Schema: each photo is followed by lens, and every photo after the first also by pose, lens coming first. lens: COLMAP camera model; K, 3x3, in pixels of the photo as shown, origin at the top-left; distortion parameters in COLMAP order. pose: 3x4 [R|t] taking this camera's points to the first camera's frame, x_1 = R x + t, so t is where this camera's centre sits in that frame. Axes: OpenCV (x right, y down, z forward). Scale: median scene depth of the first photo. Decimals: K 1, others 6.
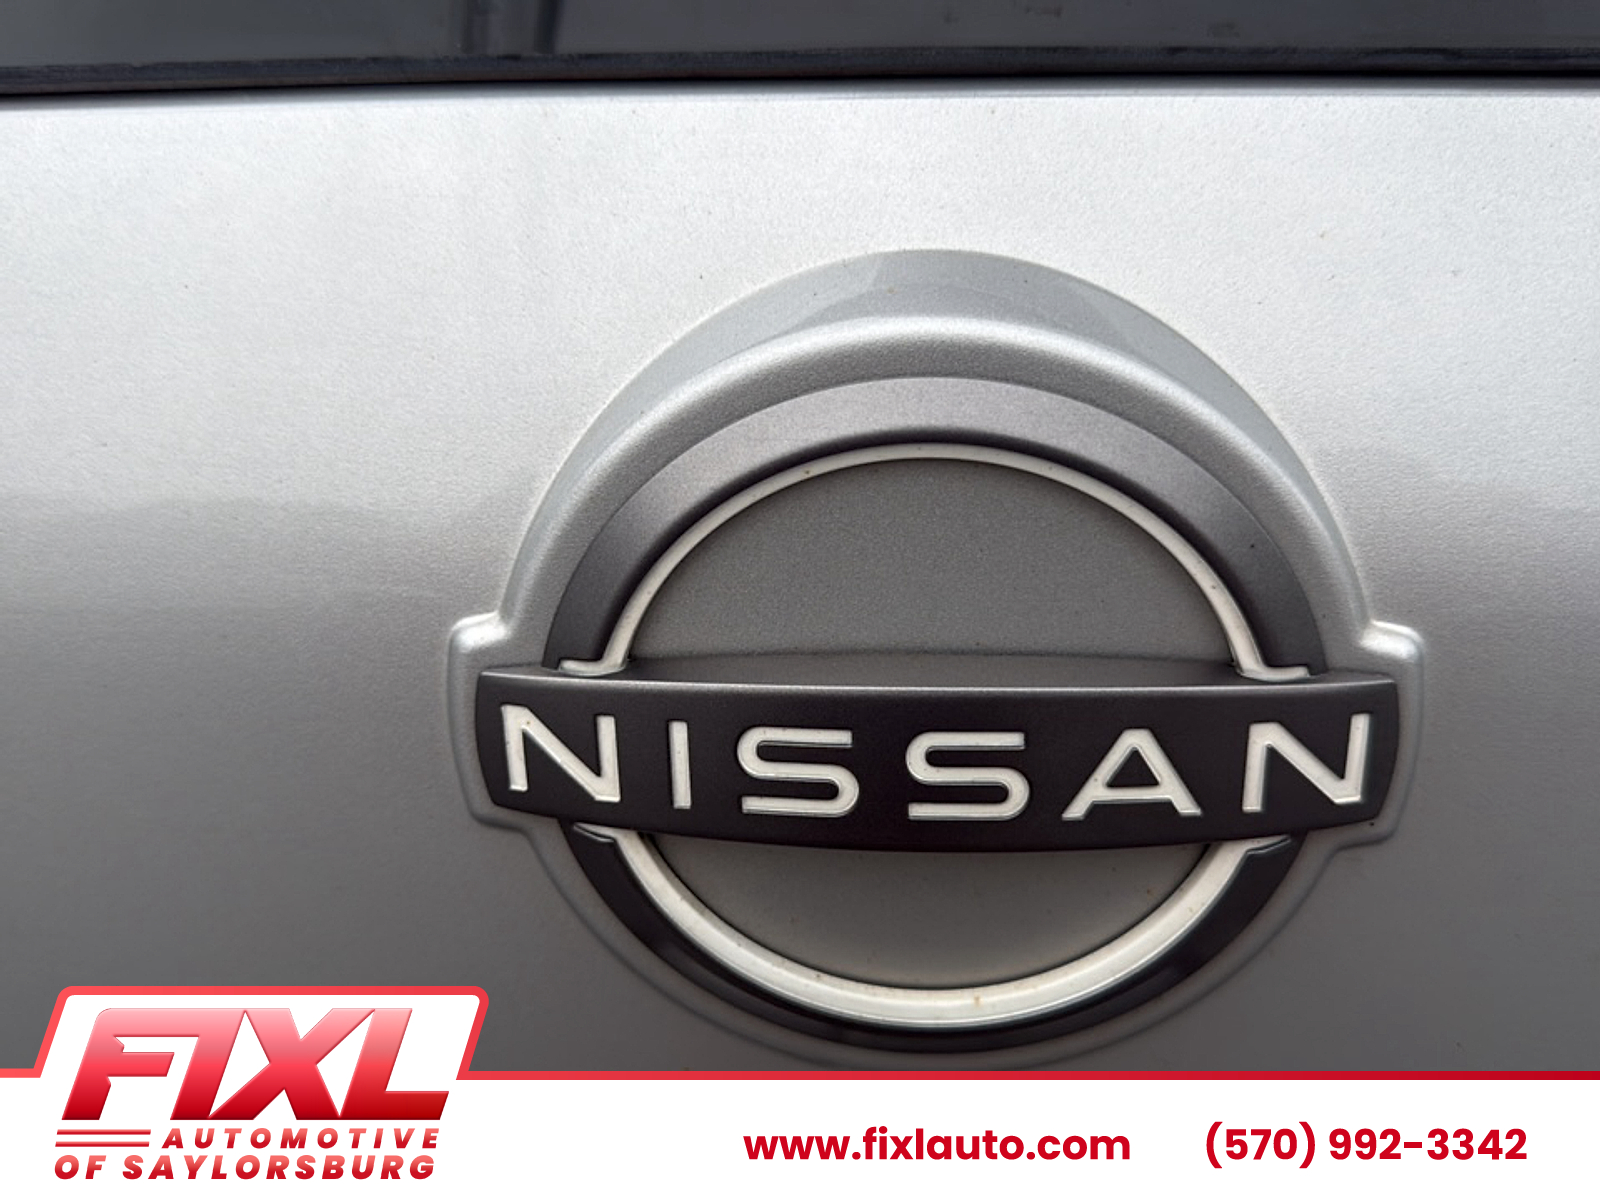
lens RADIAL K [[1474.1, 0, 800.0], [0, 1474.1, 600.0], [0, 0, 1]] dist [0.158656, -0.376192]
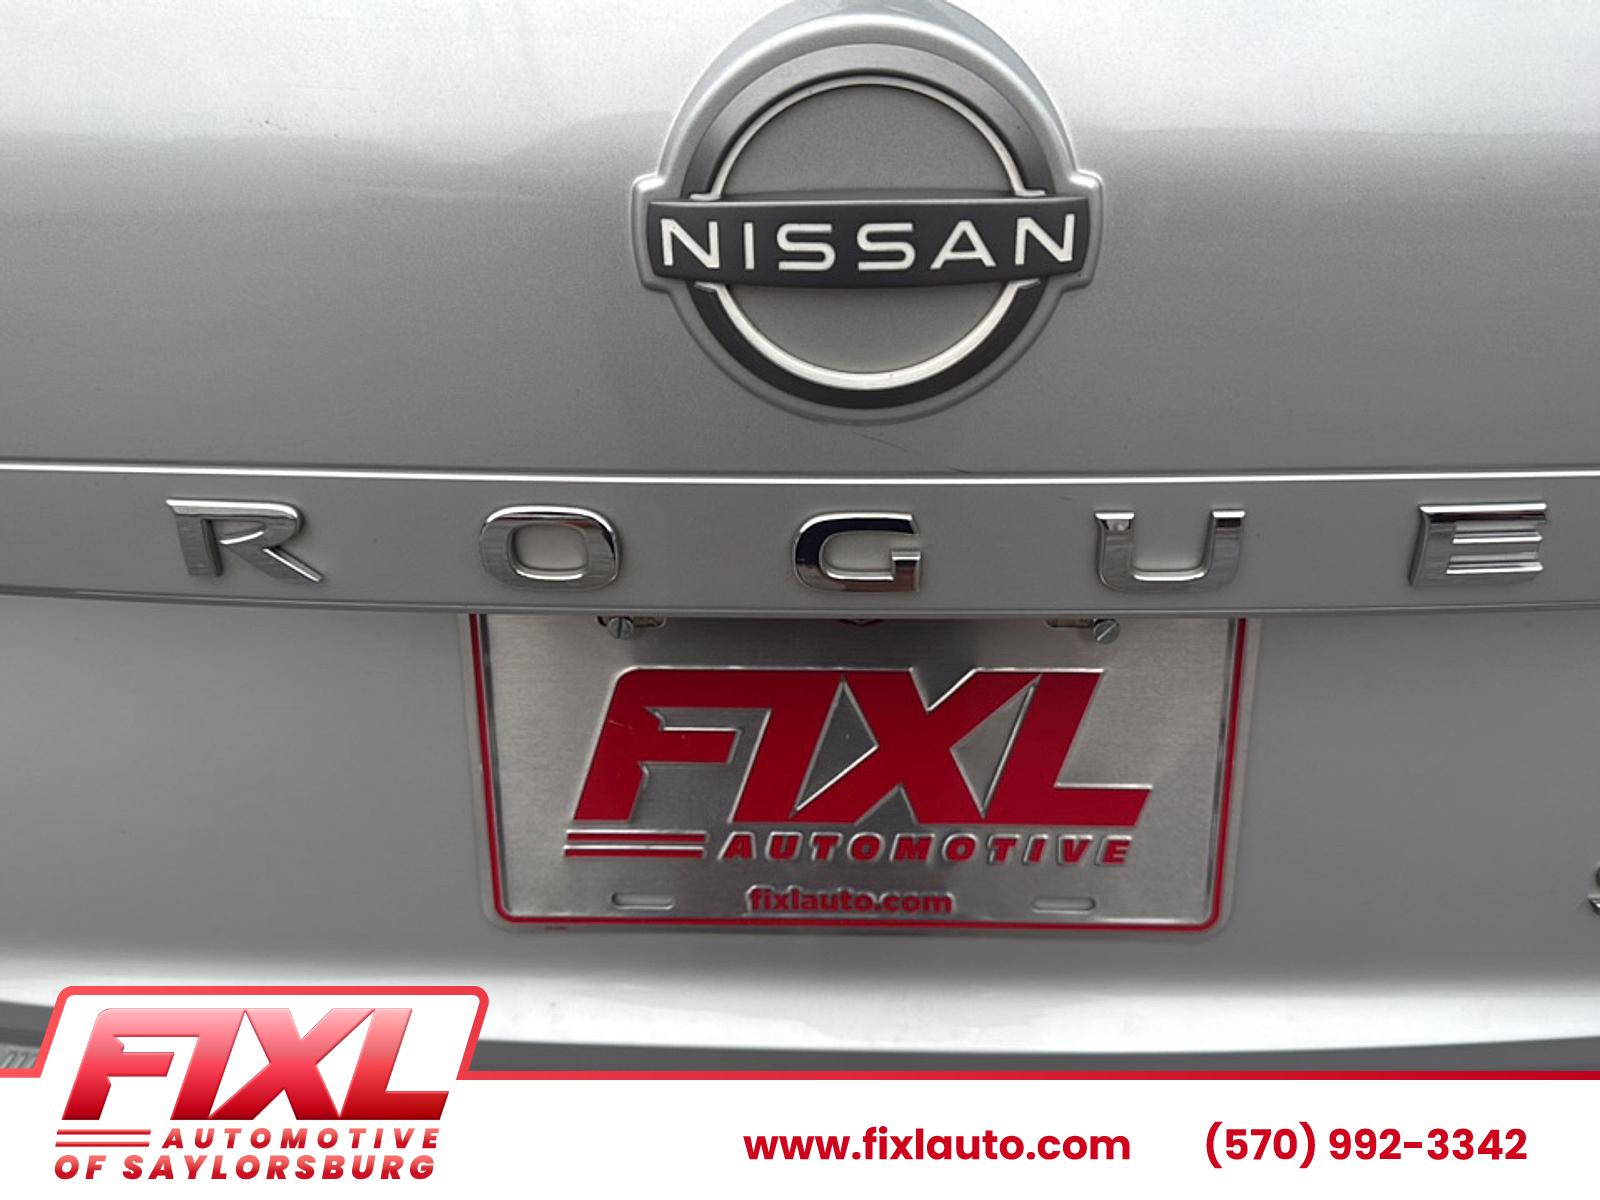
lens RADIAL K [[1474.1, 0, 800.0], [0, 1474.1, 600.0], [0, 0, 1]] dist [0.158656, -0.376192]
pose [[0.999576, -0.011811, 0.026614, -0.071321], [0.008256, 0.991489, 0.129931, 0.337682], [-0.027922, -0.129656, 0.991166, -1.150860]]
